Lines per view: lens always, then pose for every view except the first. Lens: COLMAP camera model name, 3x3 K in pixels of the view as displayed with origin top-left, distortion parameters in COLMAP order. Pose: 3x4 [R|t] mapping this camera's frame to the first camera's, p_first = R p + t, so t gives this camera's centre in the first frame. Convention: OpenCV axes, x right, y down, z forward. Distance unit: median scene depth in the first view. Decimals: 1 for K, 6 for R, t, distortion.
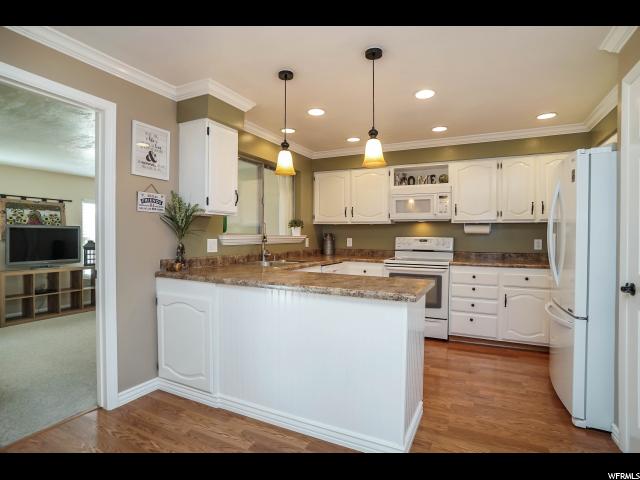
lens RADIAL K [[333.5, 0, 319.9], [0, 333.5, 238.2], [0, 0, 1]] dist [-0.037929, 0.006993]
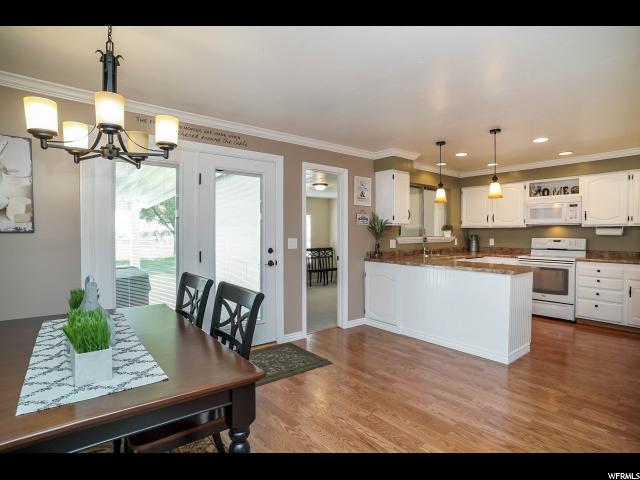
lens RADIAL K [[333.5, 0, 326.7], [0, 333.5, 238.9], [0, 0, 1]] dist [-0.037929, 0.006993]
pose [[0.913601, 0.002893, -0.406603, 0.034138], [-0.000107, 0.999976, 0.006874, -0.010132], [0.406613, -0.006236, 0.913579, -0.506113]]
